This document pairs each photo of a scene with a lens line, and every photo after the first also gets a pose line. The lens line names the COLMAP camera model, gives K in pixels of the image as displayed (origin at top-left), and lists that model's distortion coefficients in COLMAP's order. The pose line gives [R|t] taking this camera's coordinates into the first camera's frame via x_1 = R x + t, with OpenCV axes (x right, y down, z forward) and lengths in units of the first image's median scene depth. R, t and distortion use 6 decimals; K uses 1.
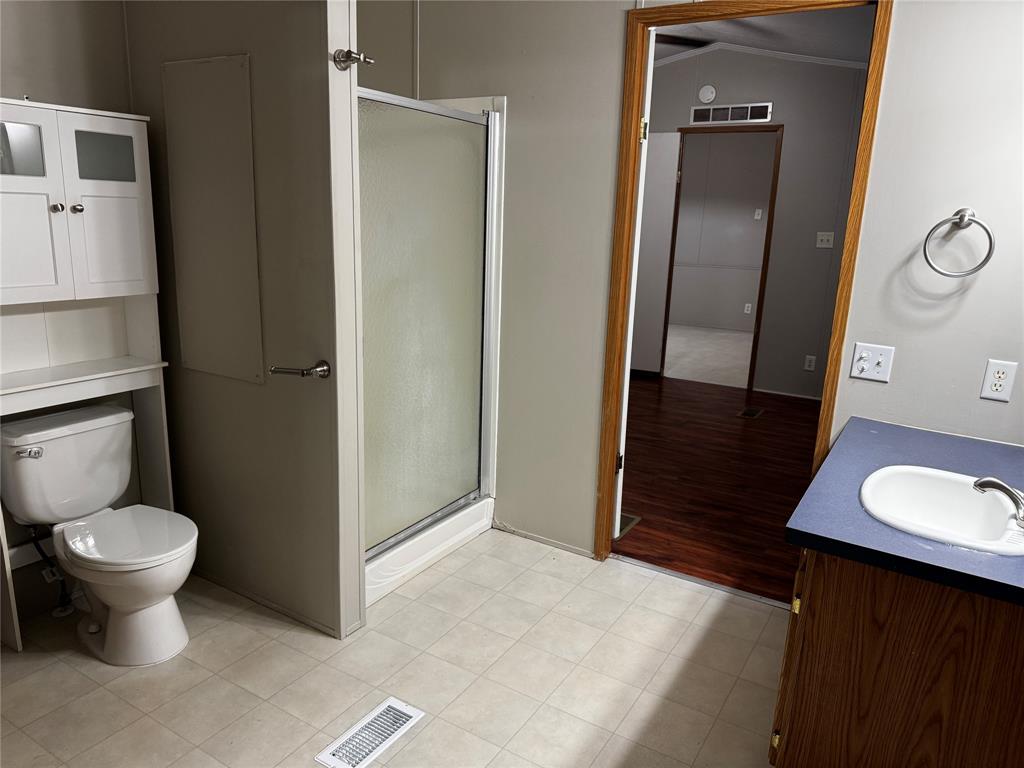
lens RADIAL K [[725.4, 0, 513.8], [0, 725.4, 382.8], [0, 0, 1]] dist [0.096969, -0.167565]
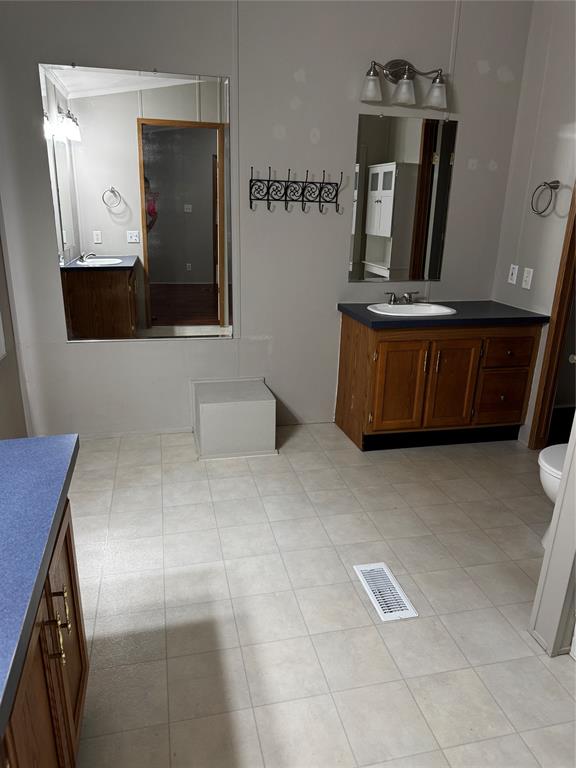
lens RADIAL K [[544.0, 0, 288.0], [0, 544.0, 384.0], [0, 0, 1]] dist [0.096969, -0.167565]
pose [[-0.702407, 0.173525, -0.690299, 0.533095], [-0.213259, 0.873968, 0.436694, -0.236062], [0.679076, 0.453949, -0.576876, 1.246224]]
